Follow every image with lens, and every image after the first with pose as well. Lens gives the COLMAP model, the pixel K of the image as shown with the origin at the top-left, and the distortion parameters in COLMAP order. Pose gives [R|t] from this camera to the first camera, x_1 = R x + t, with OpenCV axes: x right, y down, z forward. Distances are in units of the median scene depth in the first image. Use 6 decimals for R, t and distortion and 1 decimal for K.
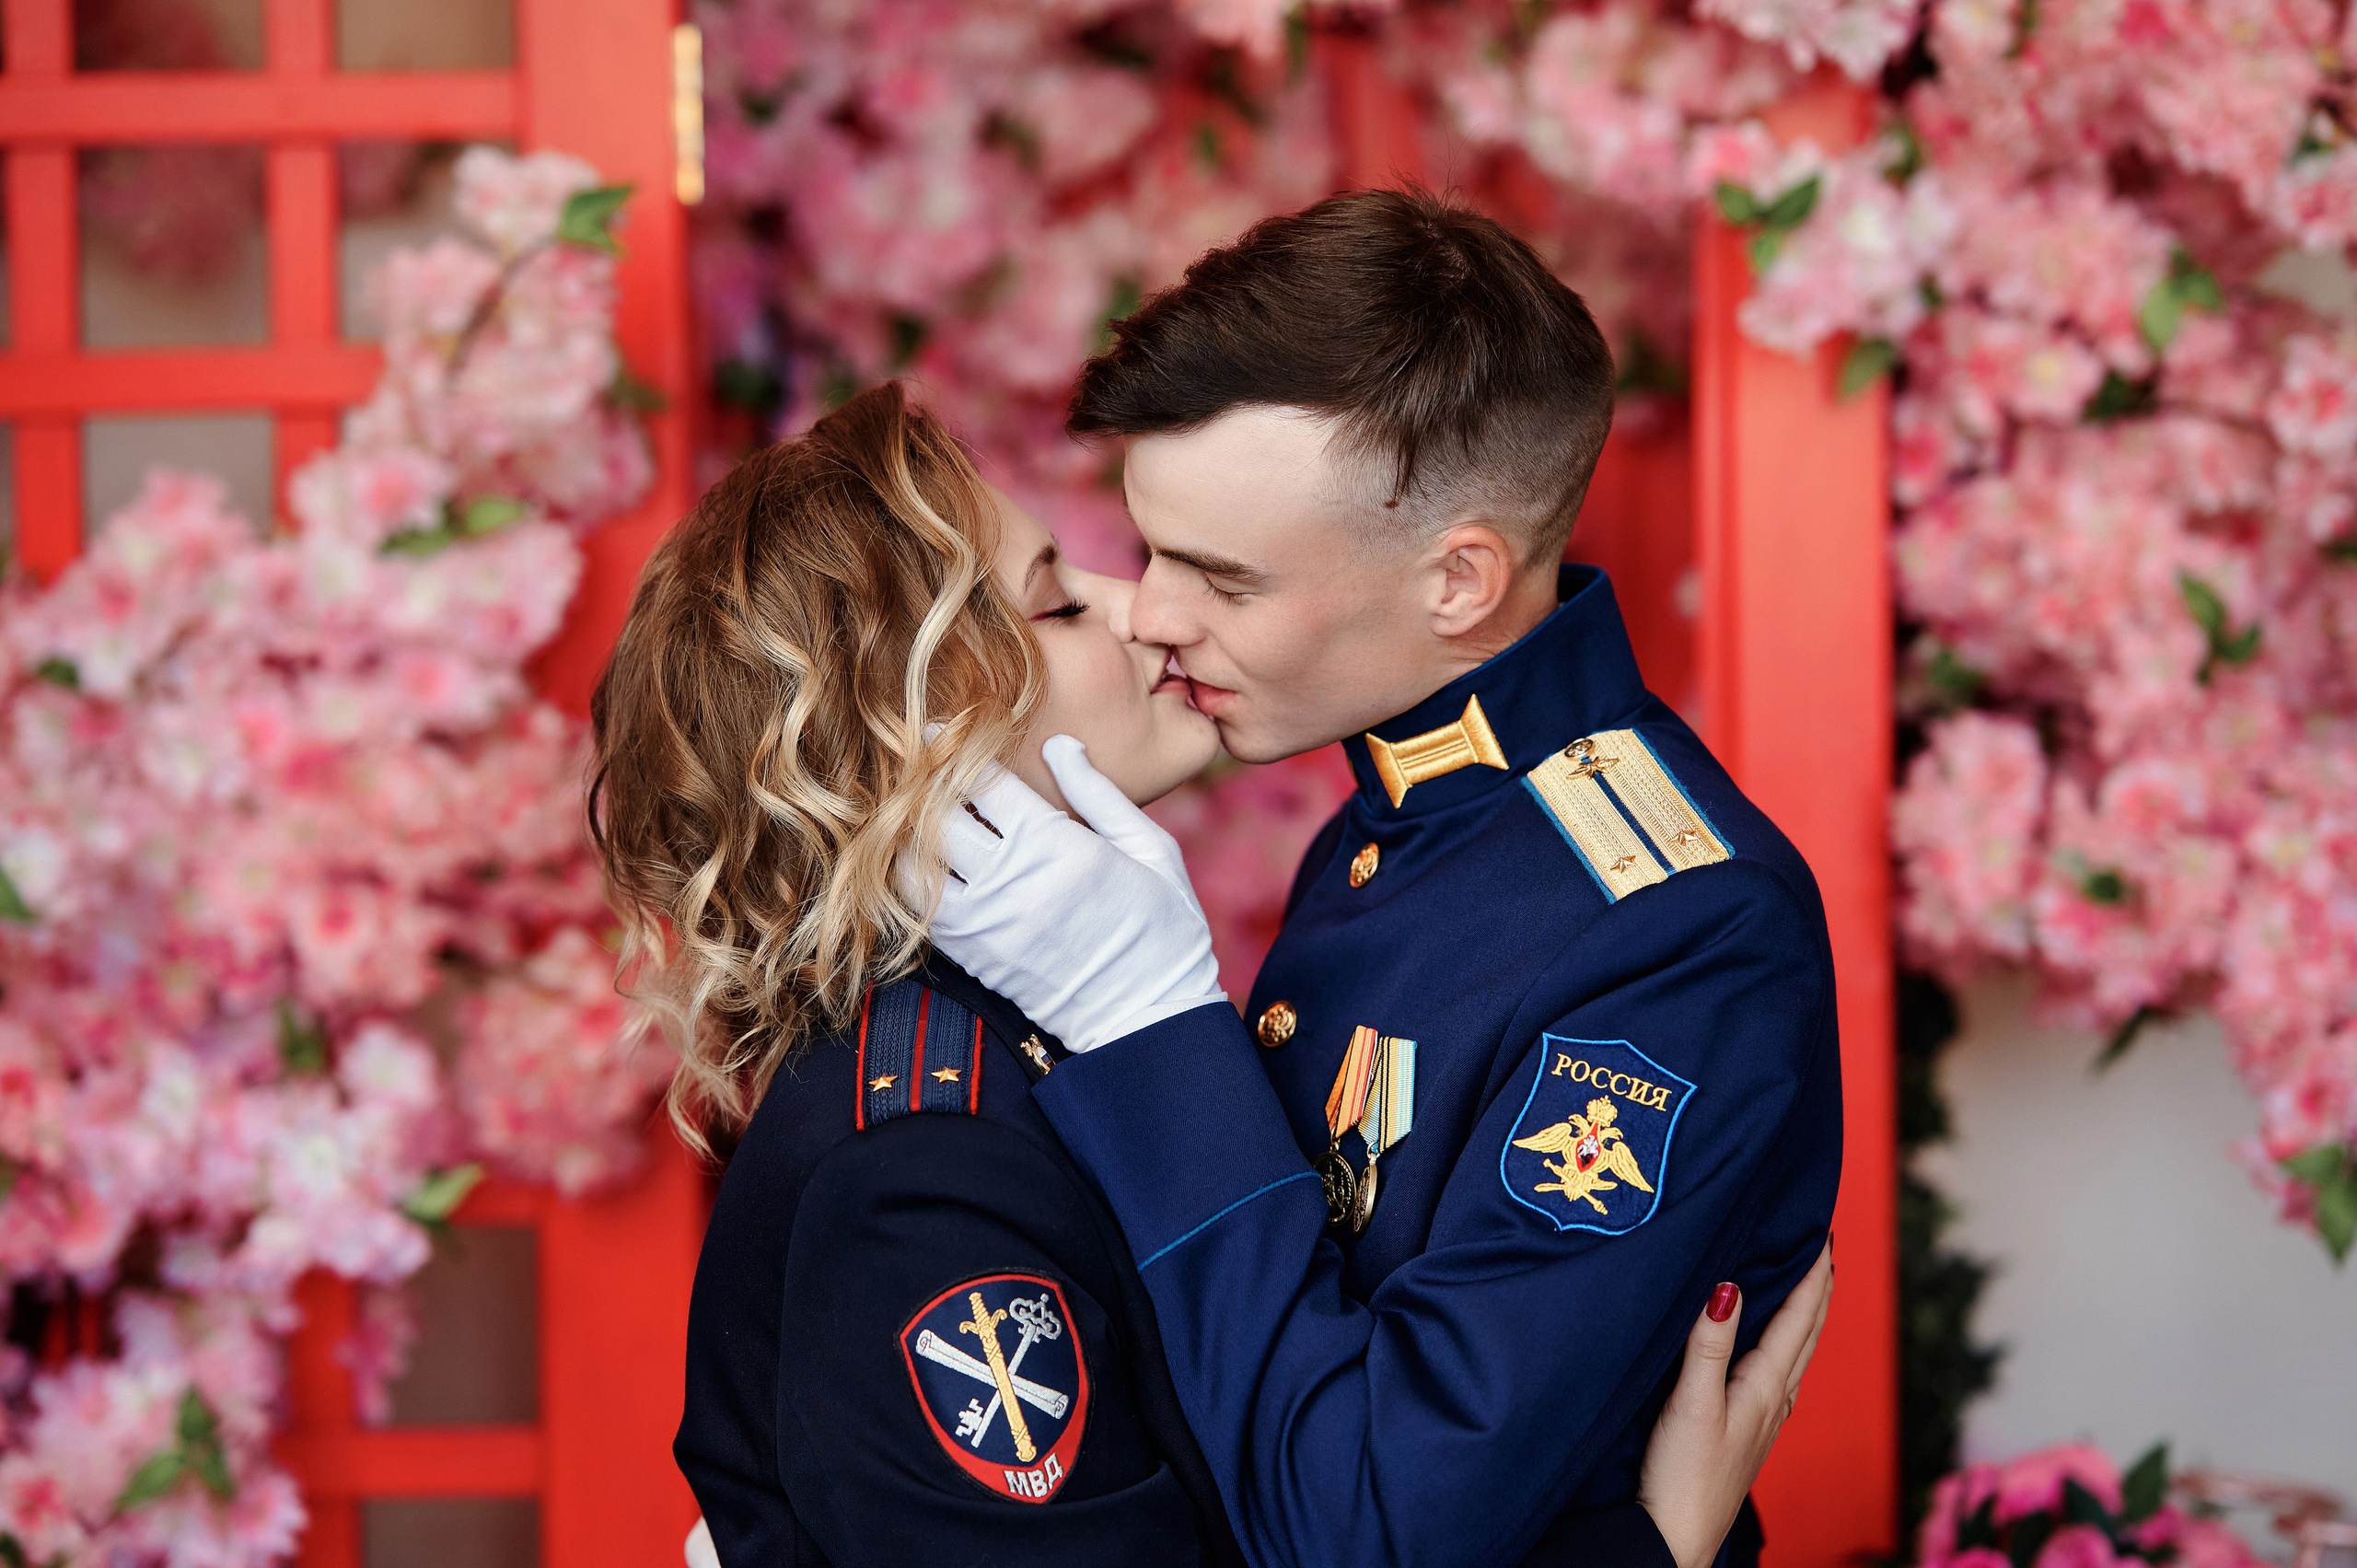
lens RADIAL K [[5547.1, 0, 1178.9], [0, 5547.1, 723.5], [0, 0, 1]] dist [0.061879, -0.193917]
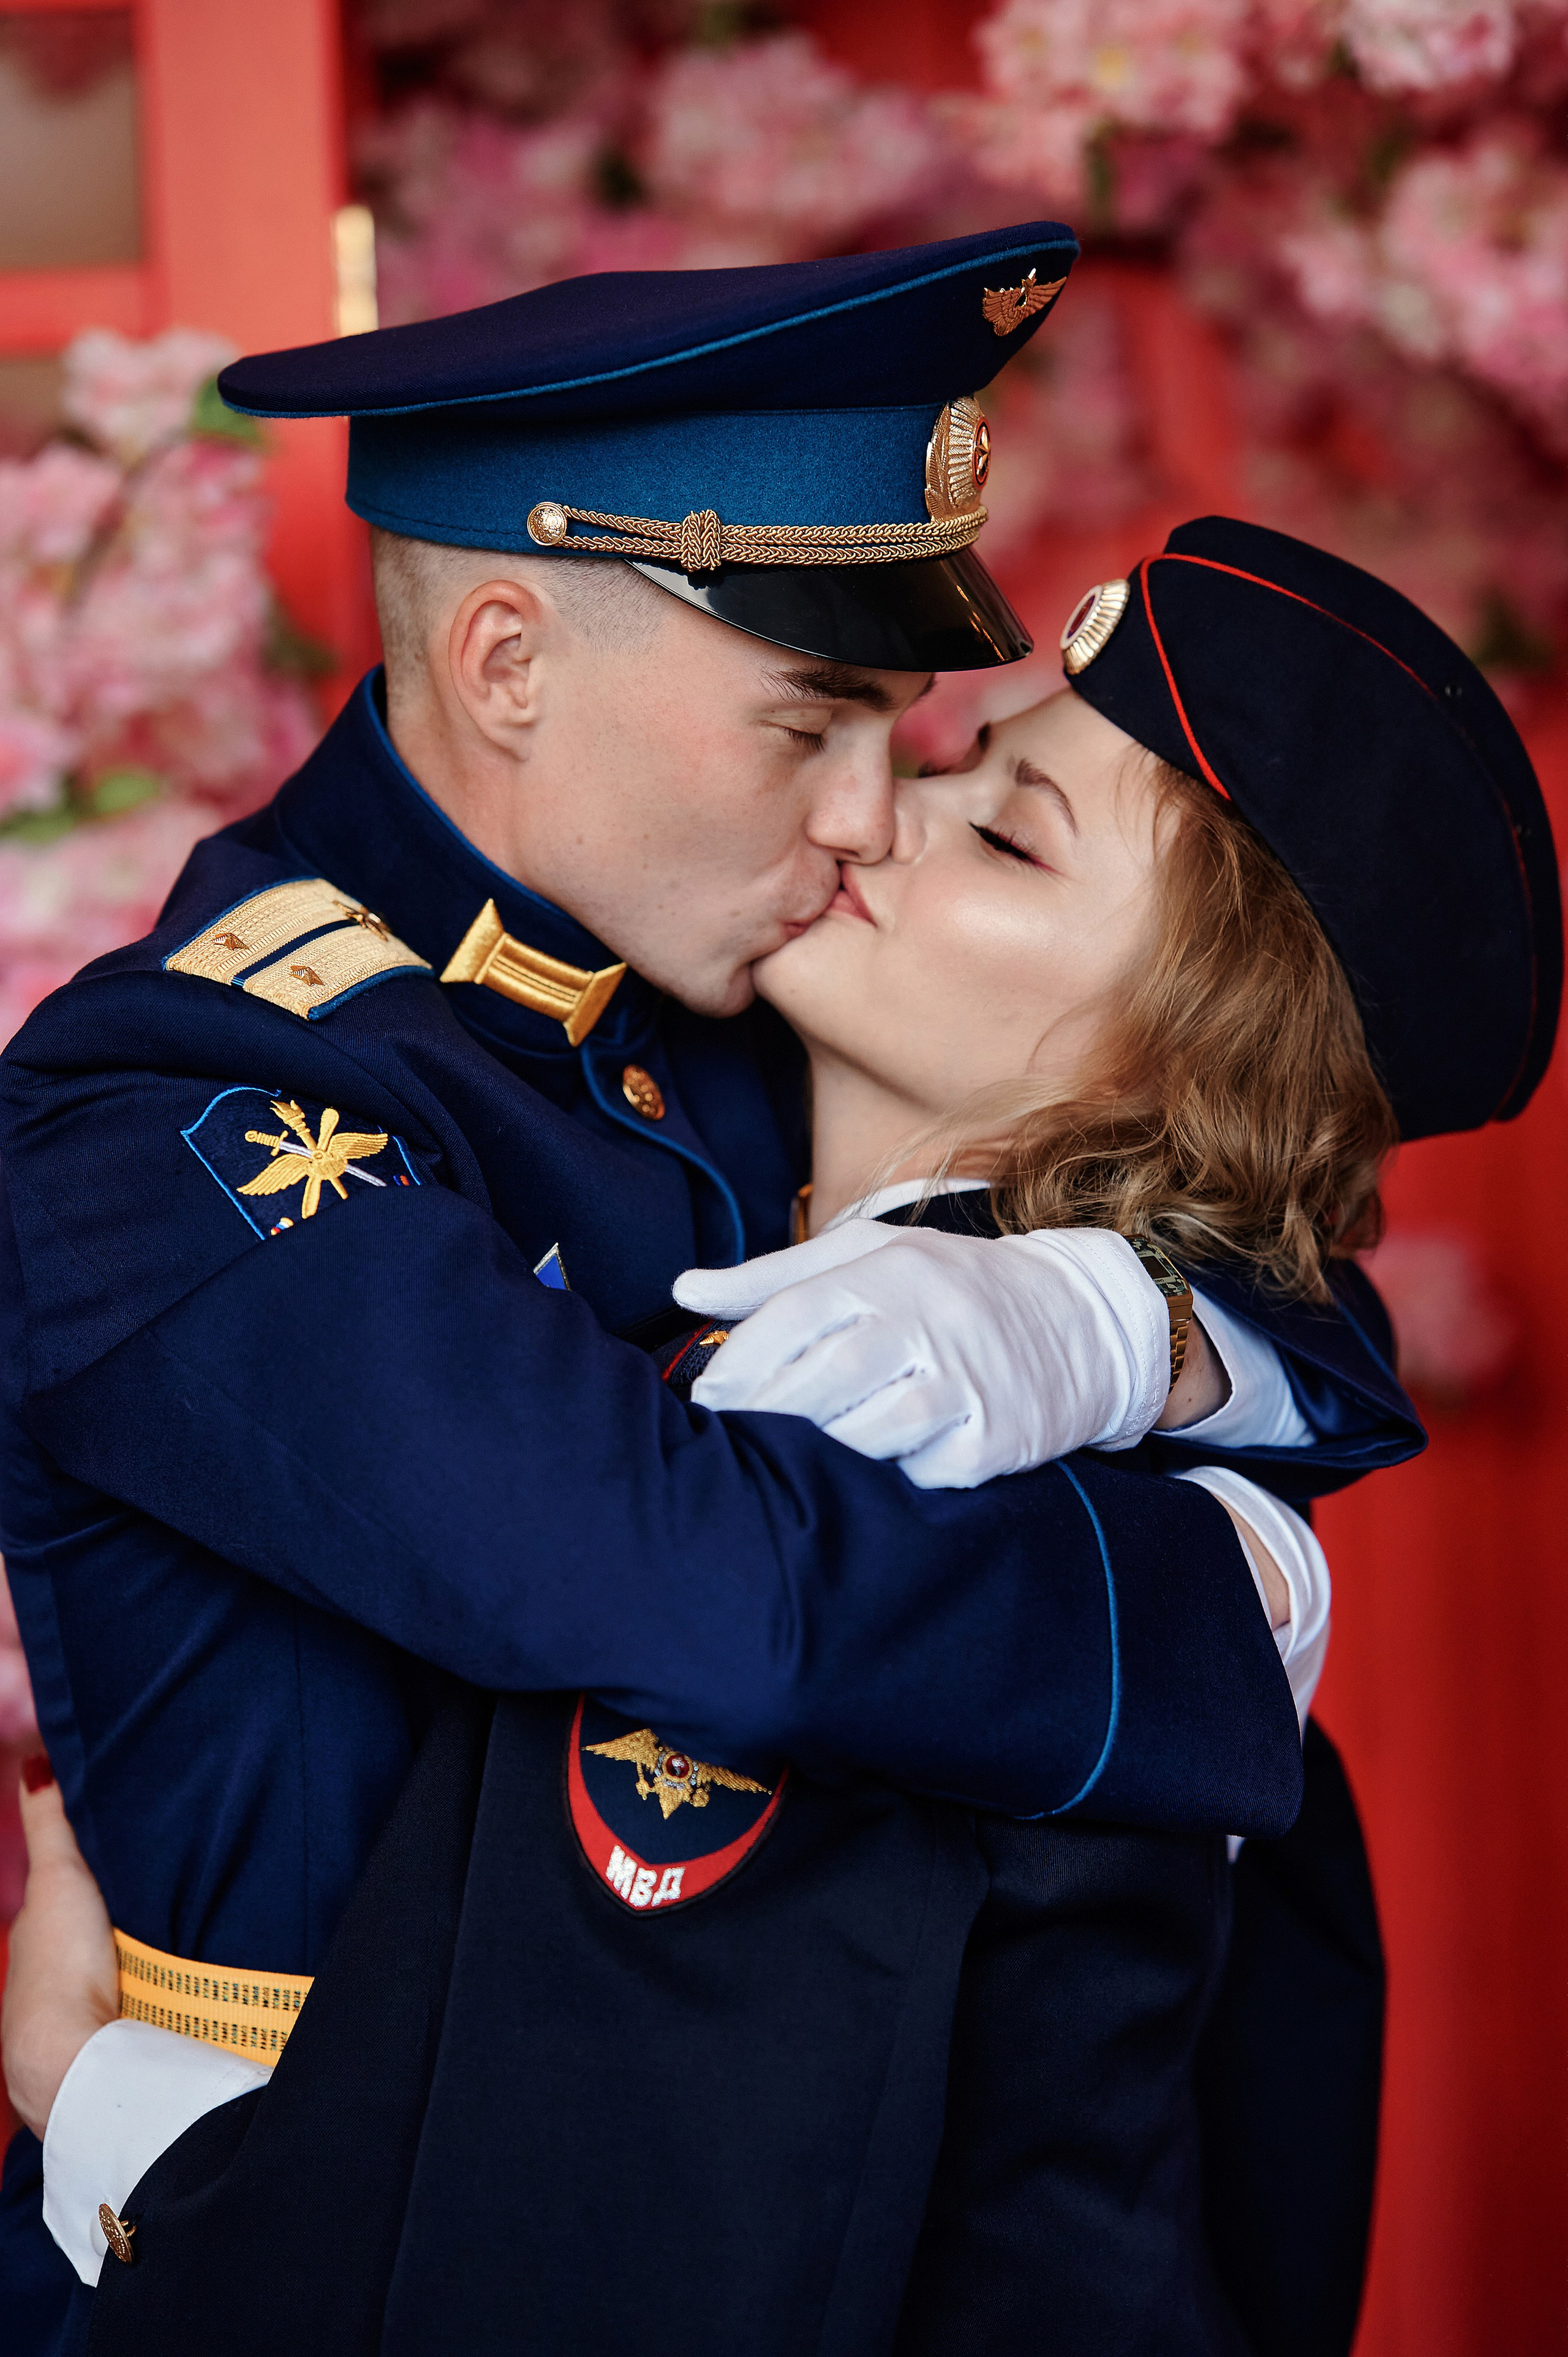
lens RADIAL K [[5546.9, 0, 662.7], [0, 5546.9, 1177.9], [0, 0, 1]] dist [0.061879, -0.193917]
pose [[0.998600, -0.023780, -0.047253, -0.007744], [0.023342, 0.999679, -0.009810, 0.028893], [0.047471, 0.008693, 0.998835, 0.191901]]
